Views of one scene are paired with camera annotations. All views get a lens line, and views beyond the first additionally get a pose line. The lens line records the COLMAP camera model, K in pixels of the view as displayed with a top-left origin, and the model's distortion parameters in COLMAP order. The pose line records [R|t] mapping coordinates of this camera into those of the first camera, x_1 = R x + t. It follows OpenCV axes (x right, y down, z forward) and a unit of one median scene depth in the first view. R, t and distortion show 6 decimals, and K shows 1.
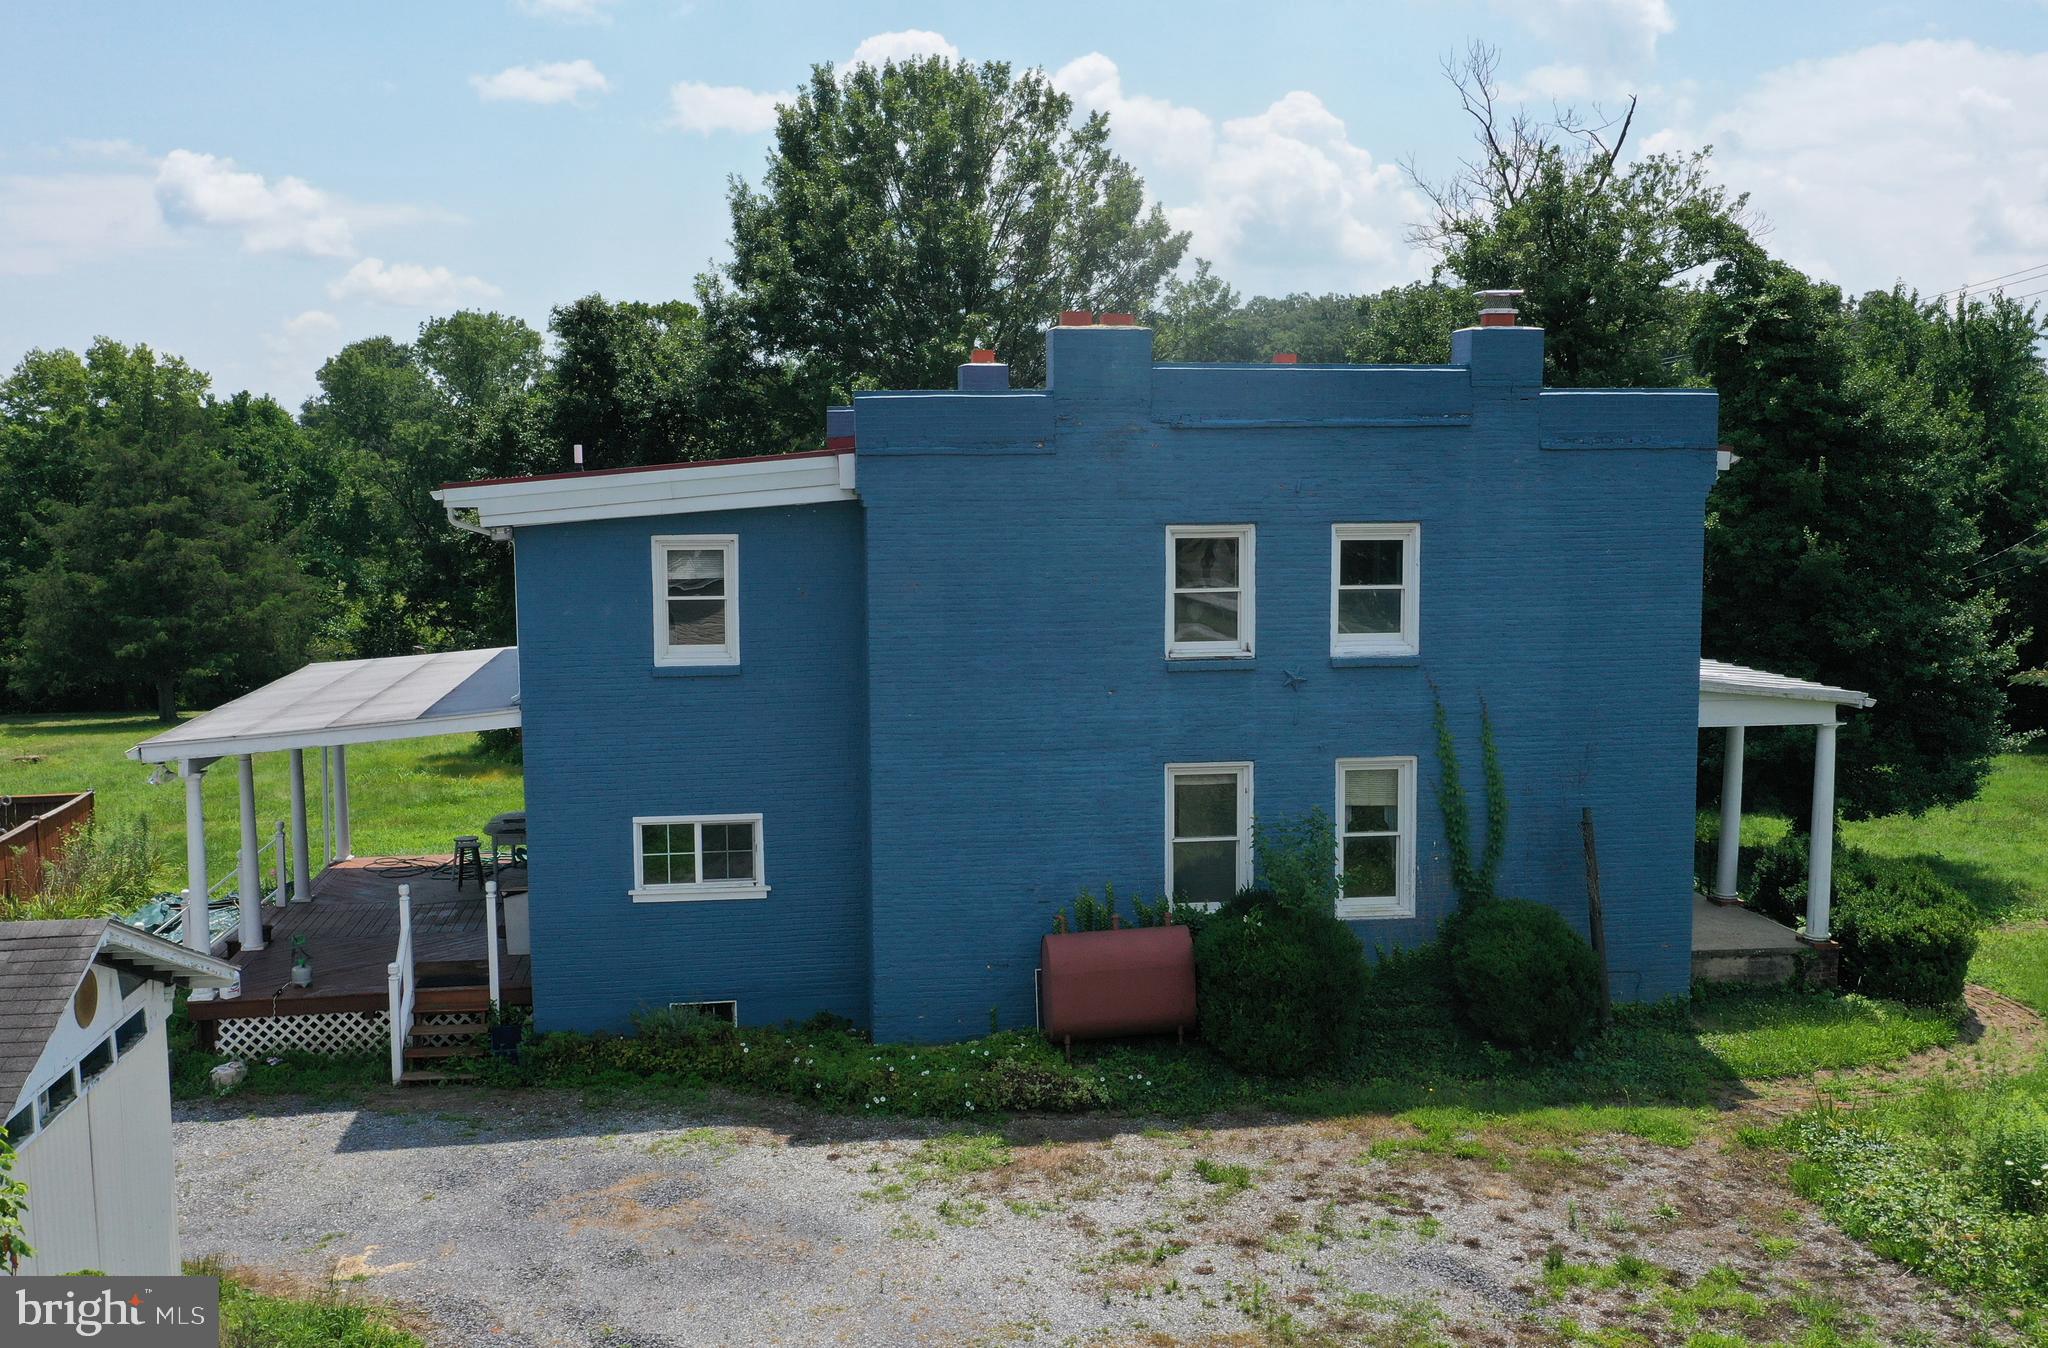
lens RADIAL K [[2005.0, 0, 1024.0], [0, 2005.0, 674.0], [0, 0, 1]] dist [-0.015178, -0.009645]
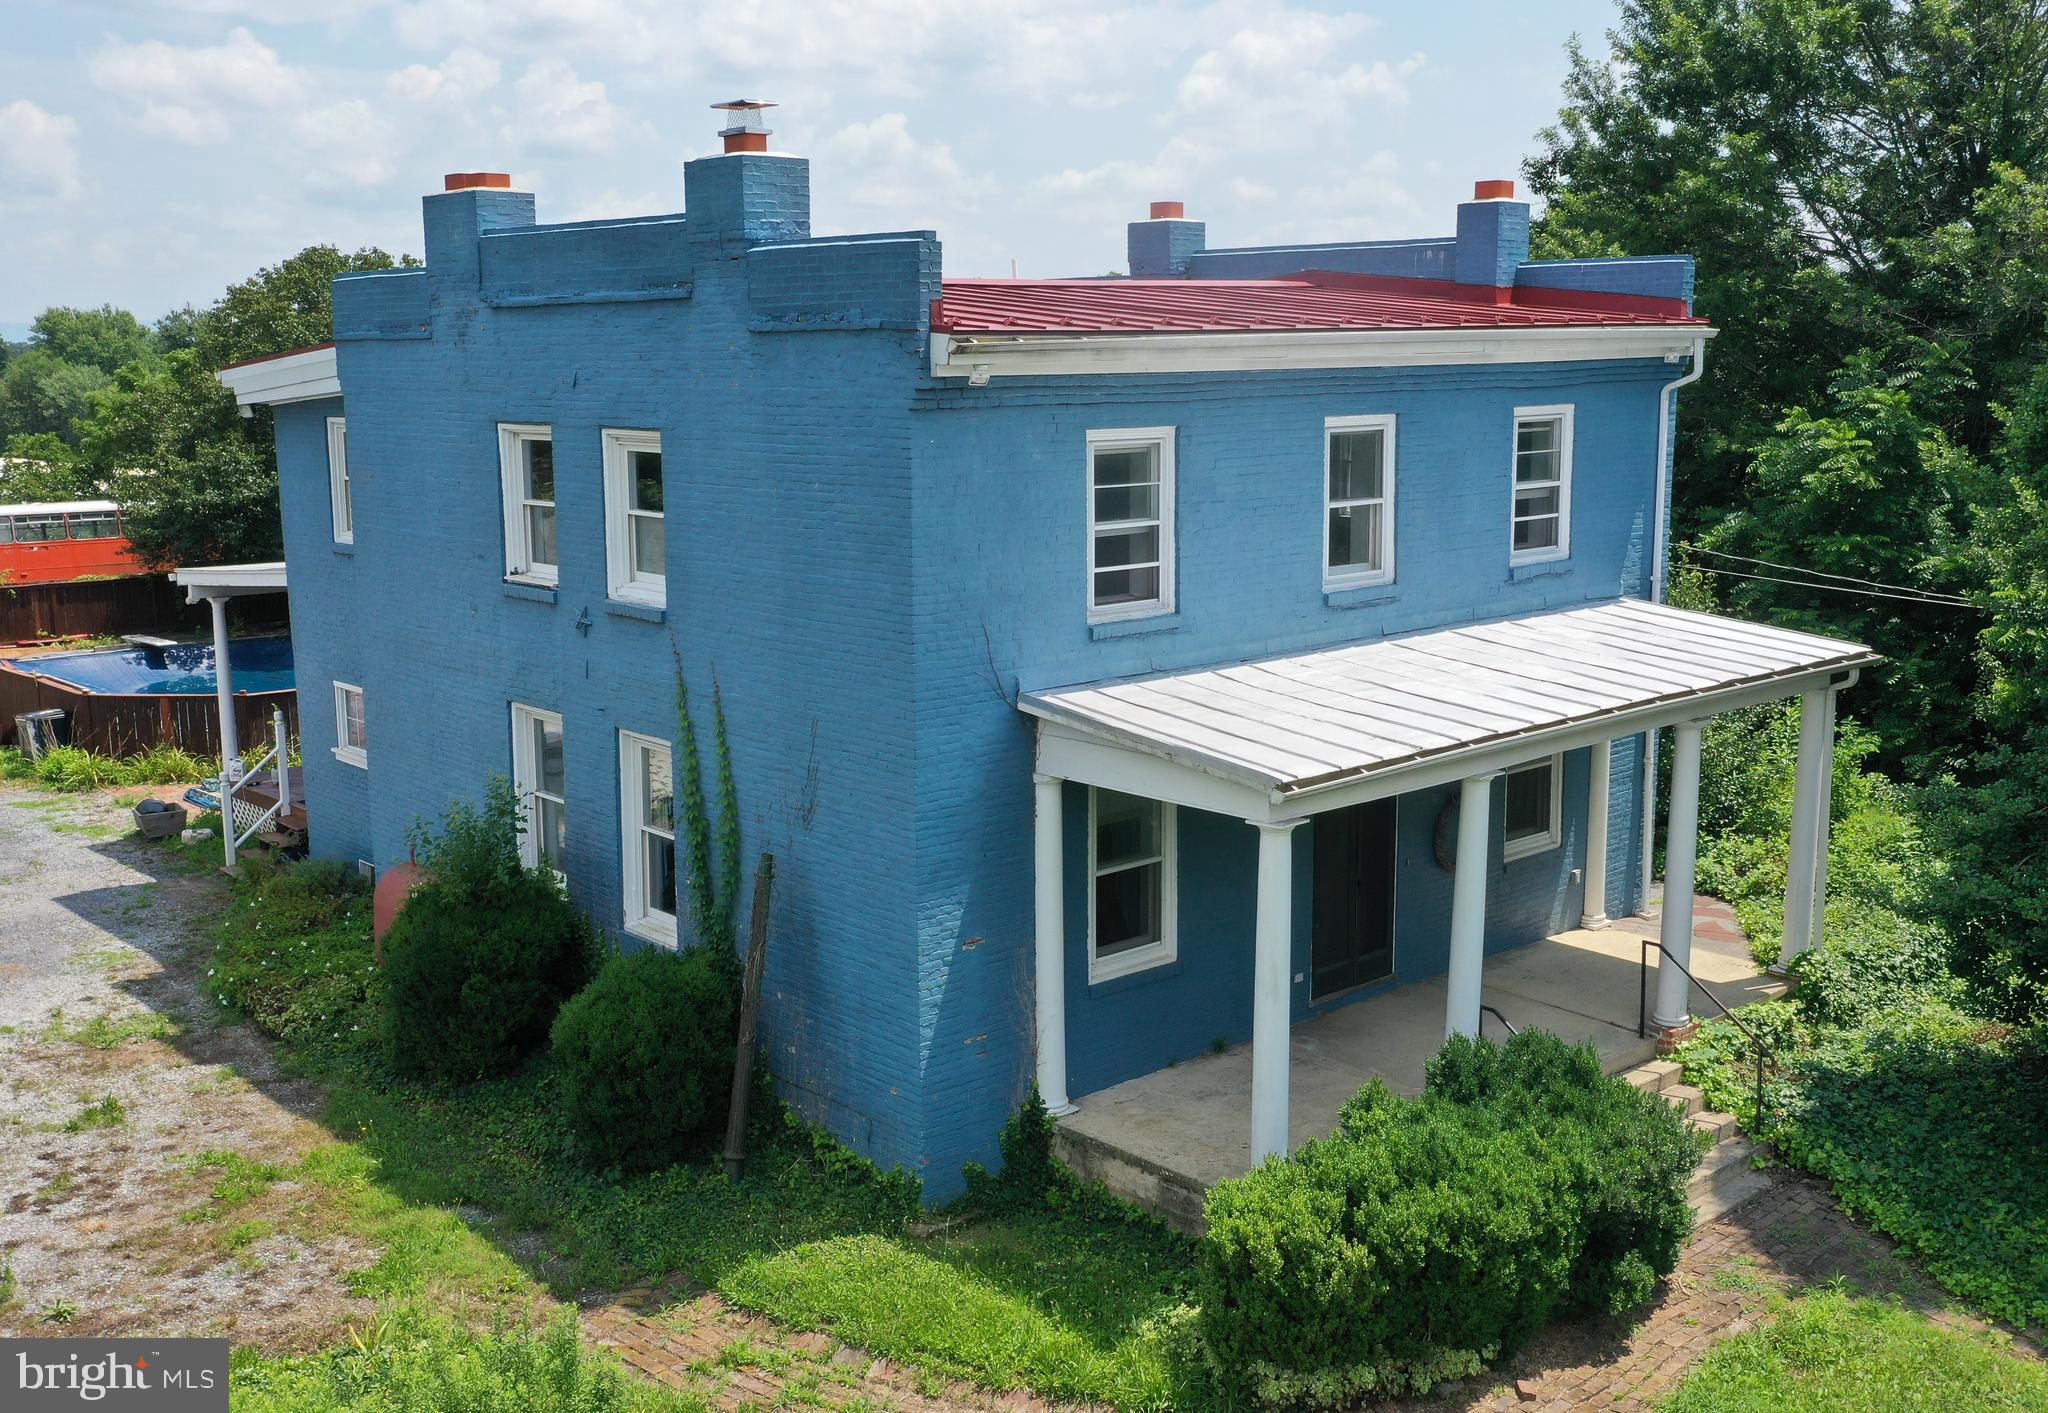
lens RADIAL K [[2070.3, 0, 1024.0], [0, 2070.3, 706.5], [0, 0, 1]] dist [-0.009909, -0.019498]
pose [[0.563547, 0.145224, -0.813219, 1.052057], [-0.094939, 0.989289, 0.110876, -0.082994], [0.820610, 0.014722, 0.571298, 0.769392]]
